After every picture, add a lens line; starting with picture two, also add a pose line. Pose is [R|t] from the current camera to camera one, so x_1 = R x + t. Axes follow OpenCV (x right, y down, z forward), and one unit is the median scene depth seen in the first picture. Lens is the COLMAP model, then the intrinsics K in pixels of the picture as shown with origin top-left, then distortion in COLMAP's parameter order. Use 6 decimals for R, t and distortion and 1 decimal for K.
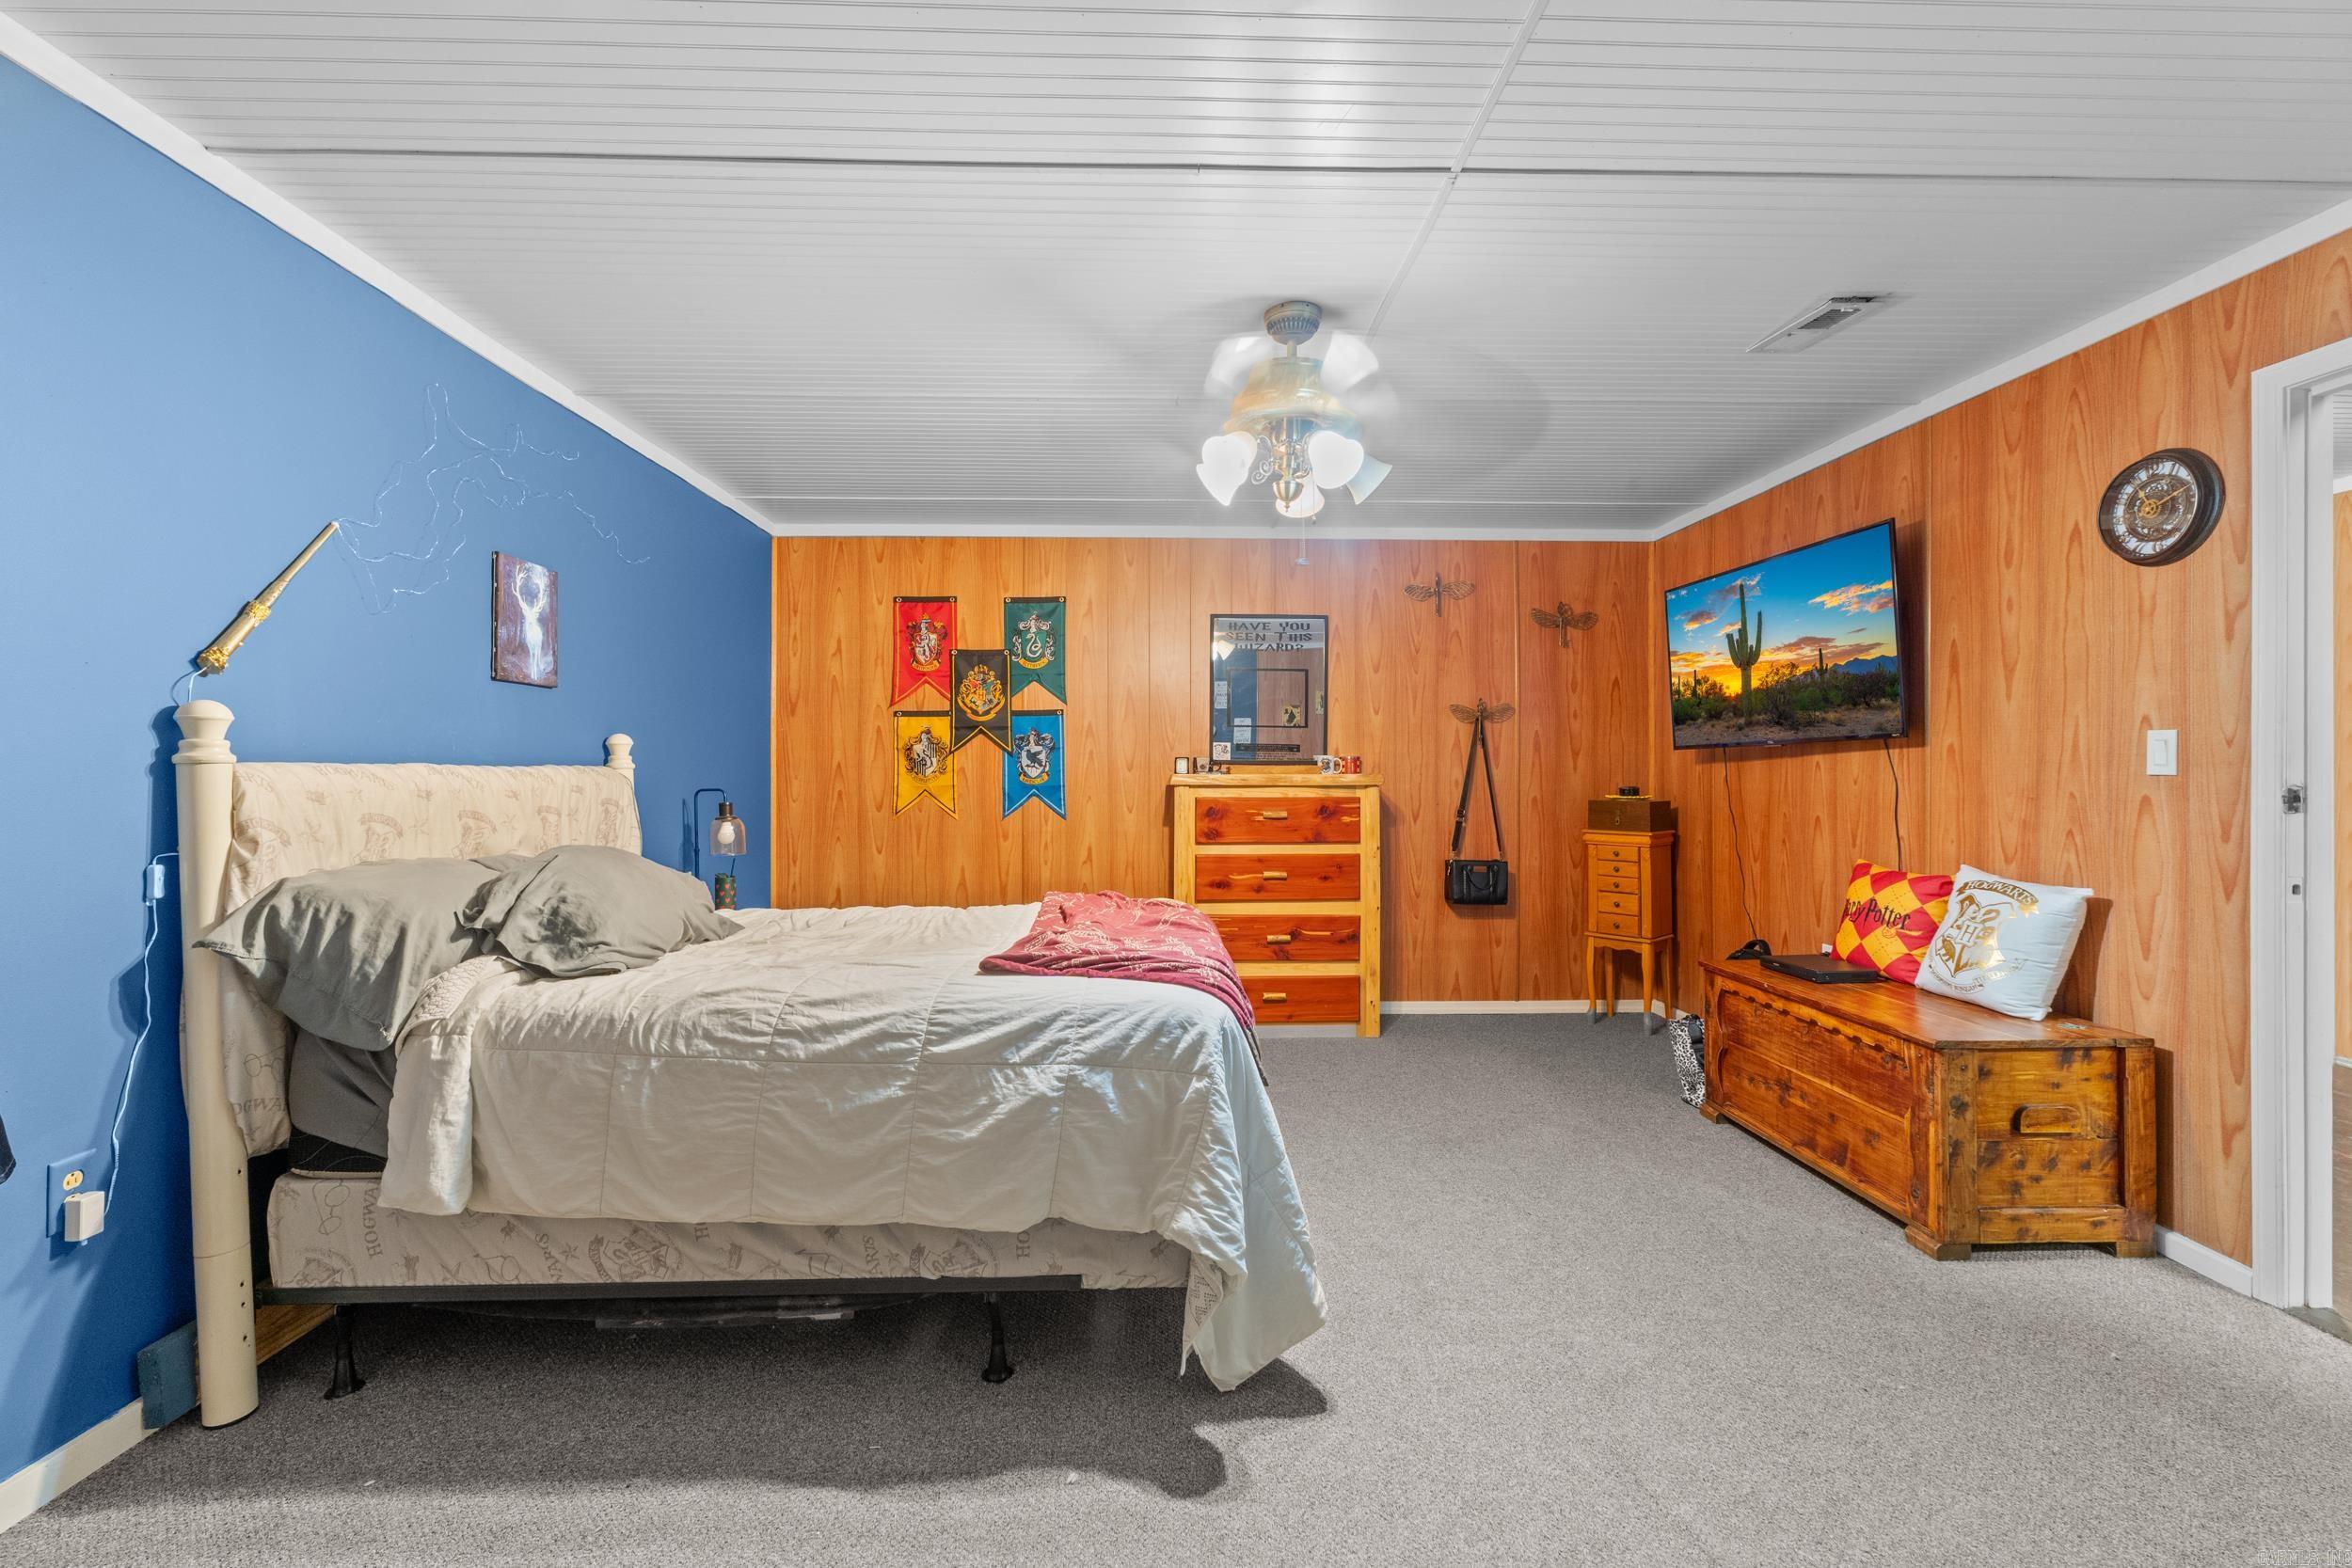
lens RADIAL K [[1001.9, 0, 1187.8], [0, 1001.9, 773.4], [0, 0, 1]] dist [0.002366, 0.000229]
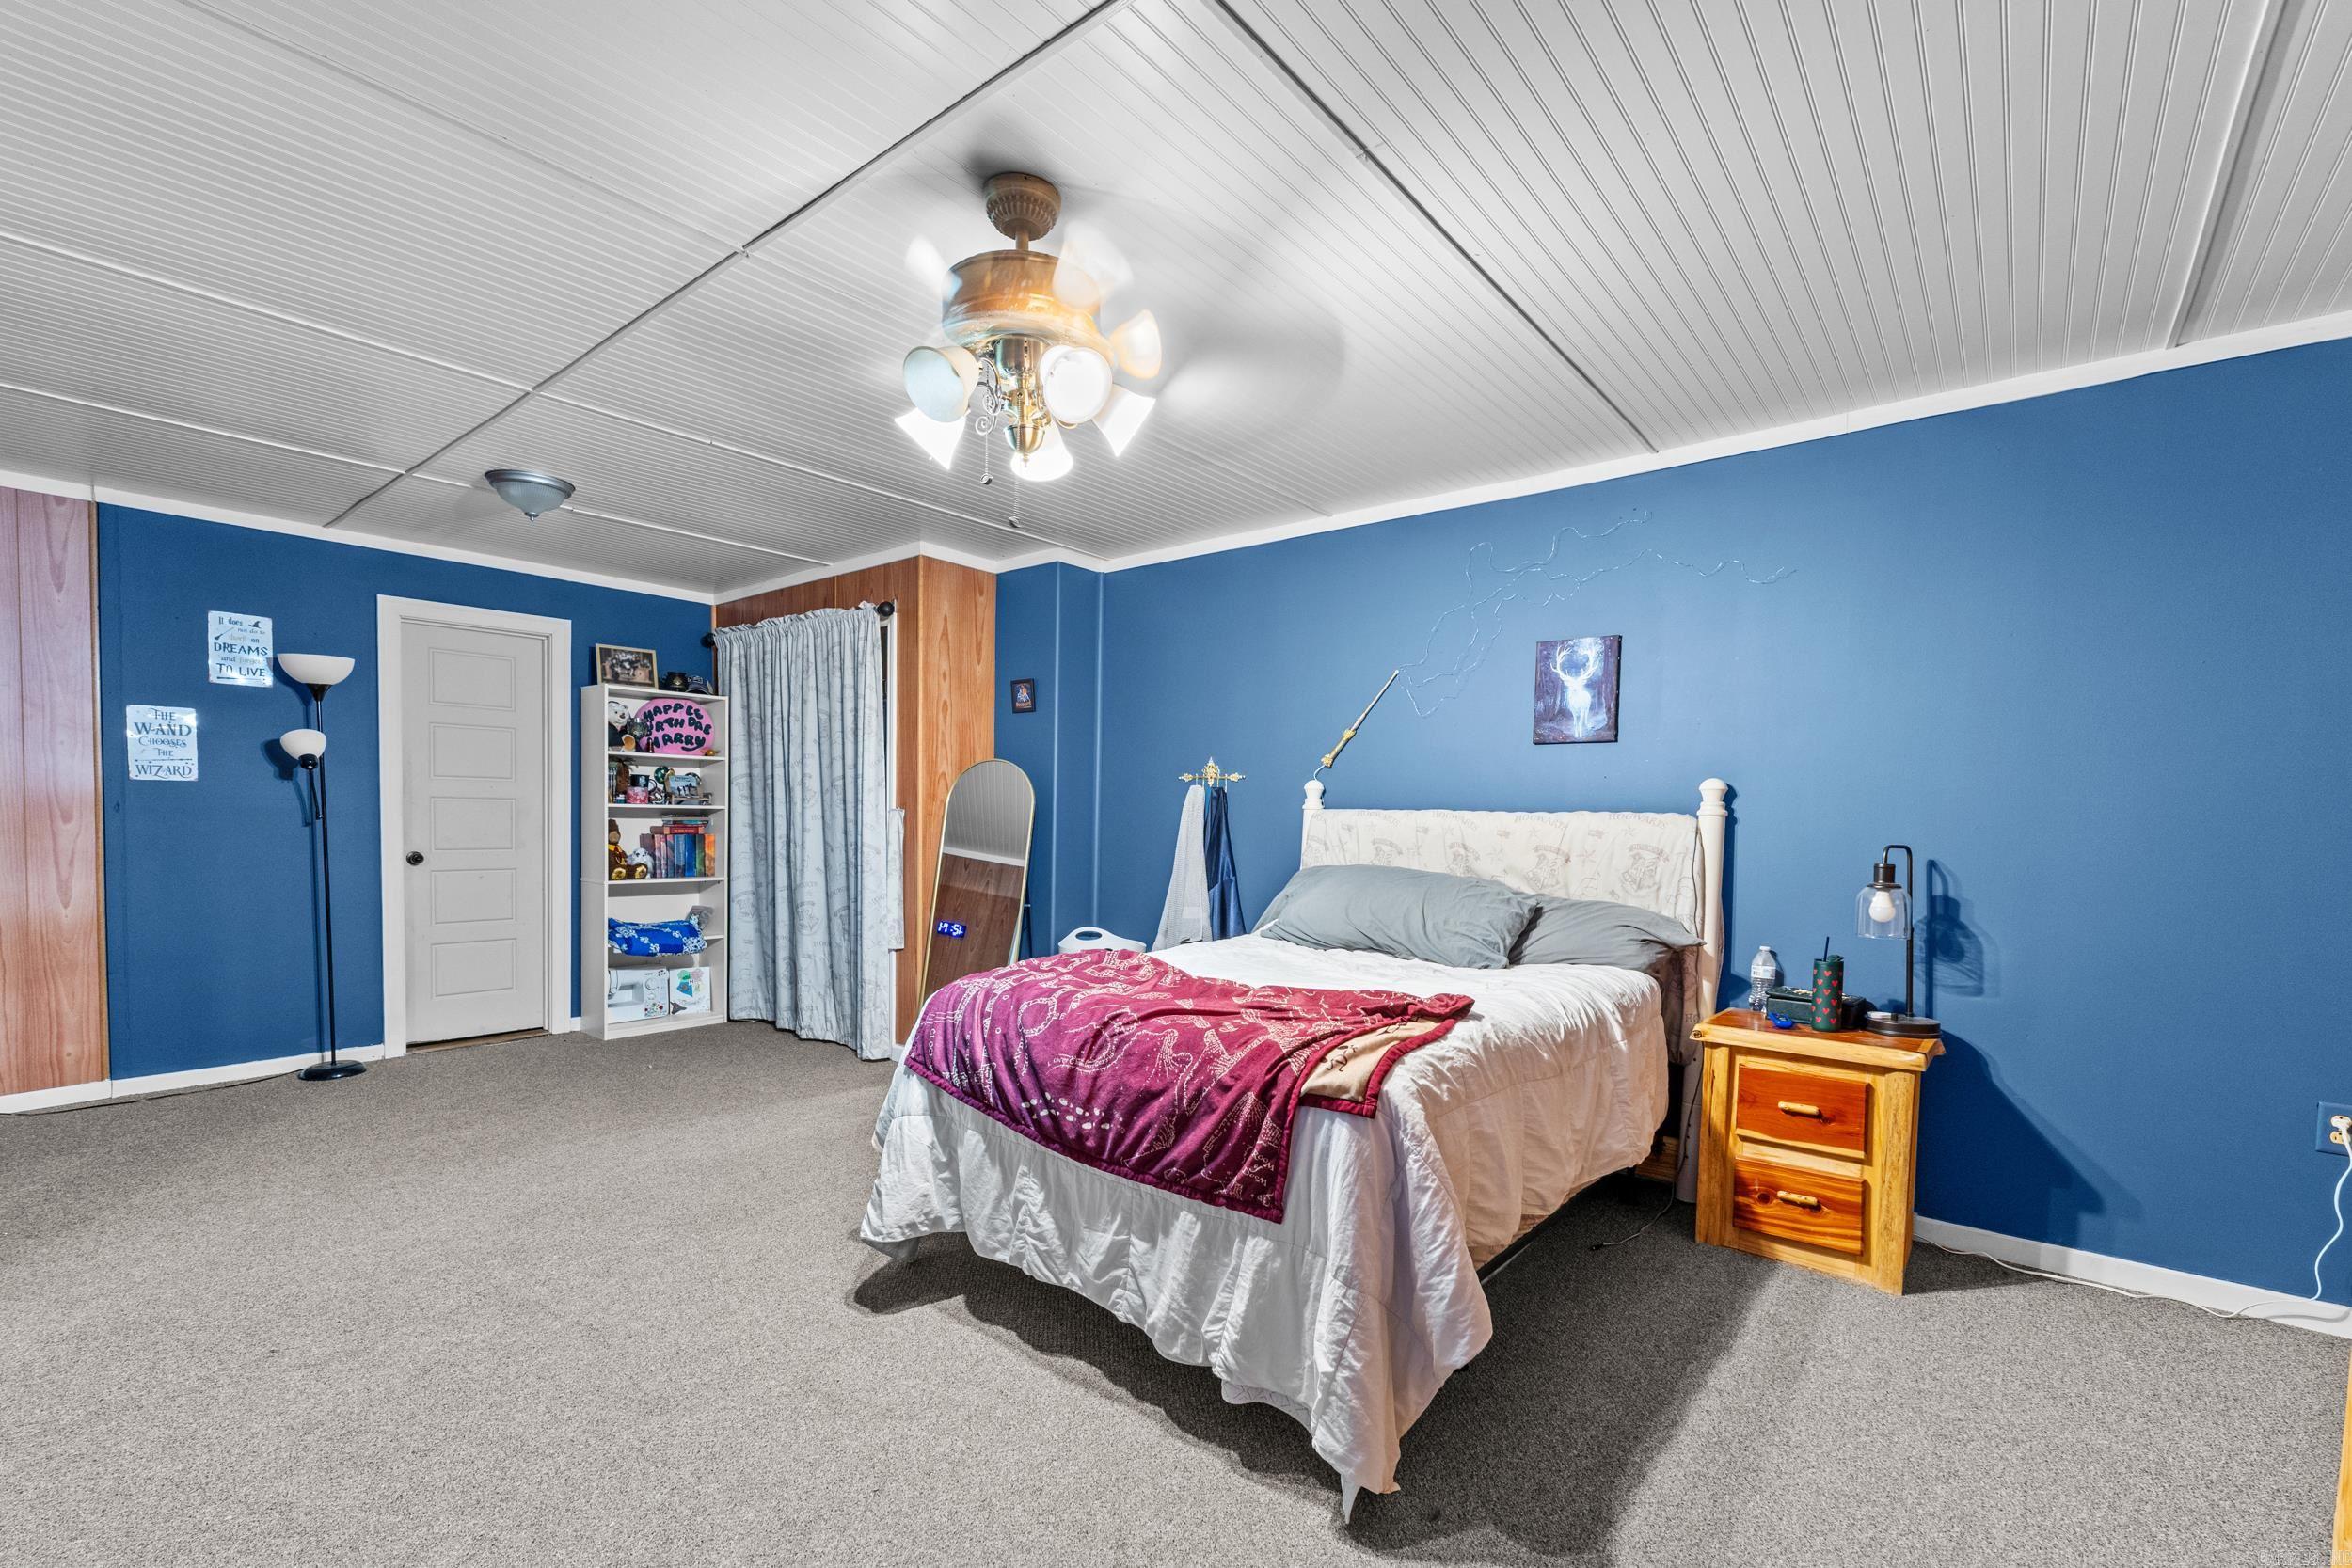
lens RADIAL K [[1001.9, 0, 1187.8], [0, 1001.9, 773.4], [0, 0, 1]] dist [0.002366, 0.000229]
pose [[-0.659980, -0.023040, -0.750930, 0.543584], [-0.001053, 0.999557, -0.029743, -0.016544], [0.751282, -0.018839, -0.659712, 1.460326]]
